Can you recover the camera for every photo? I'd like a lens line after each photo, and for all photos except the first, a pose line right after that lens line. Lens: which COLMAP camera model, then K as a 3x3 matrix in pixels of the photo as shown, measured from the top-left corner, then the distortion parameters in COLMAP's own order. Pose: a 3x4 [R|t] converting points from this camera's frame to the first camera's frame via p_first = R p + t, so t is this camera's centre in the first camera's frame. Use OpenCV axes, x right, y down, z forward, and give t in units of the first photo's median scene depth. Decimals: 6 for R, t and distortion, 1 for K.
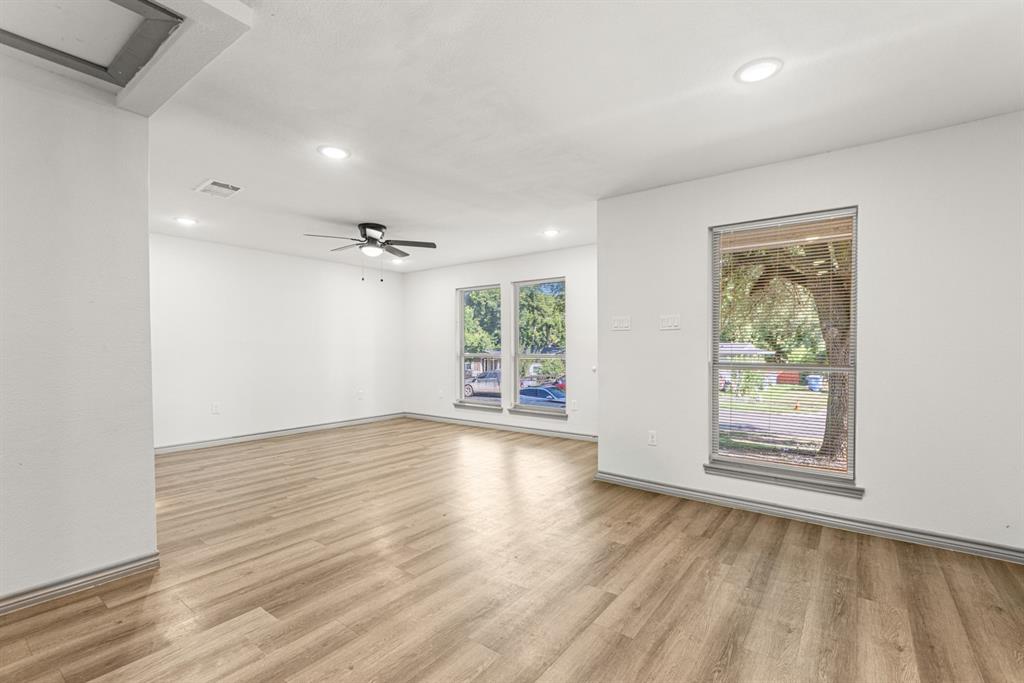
lens RADIAL K [[464.2, 0, 507.4], [0, 464.2, 352.6], [0, 0, 1]] dist [-0.000671, 0.000010]
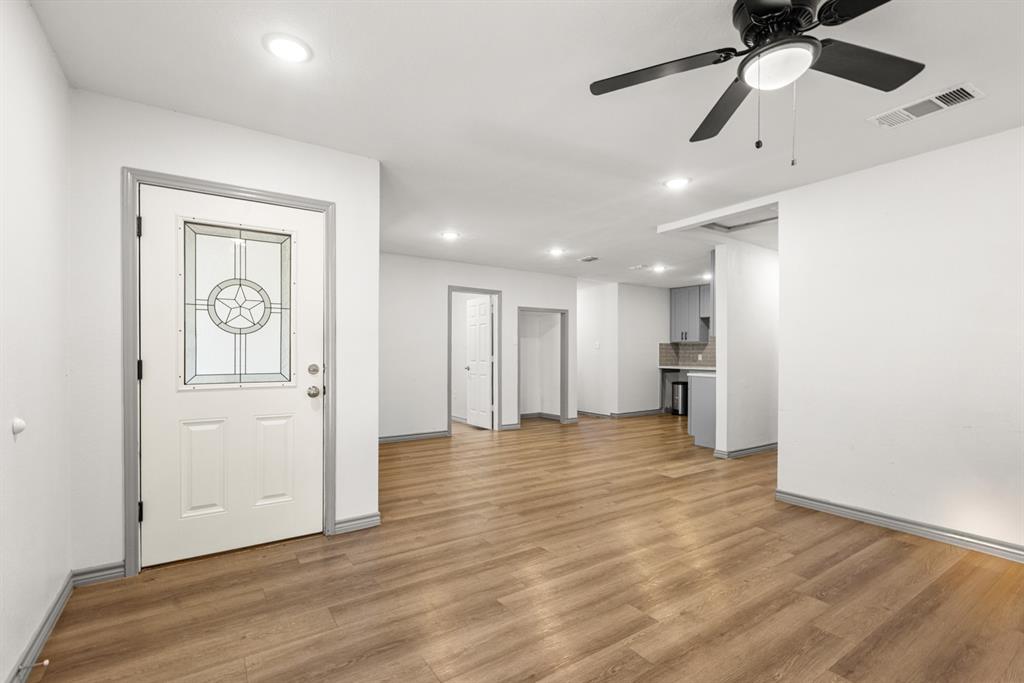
lens RADIAL K [[464.2, 0, 507.4], [0, 464.2, 352.6], [0, 0, 1]] dist [-0.000671, 0.000010]
pose [[-0.948909, -0.000795, 0.315549, -0.310093], [0.001432, 0.999976, 0.006826, -0.017644], [-0.315547, 0.006929, -0.948885, 2.061645]]
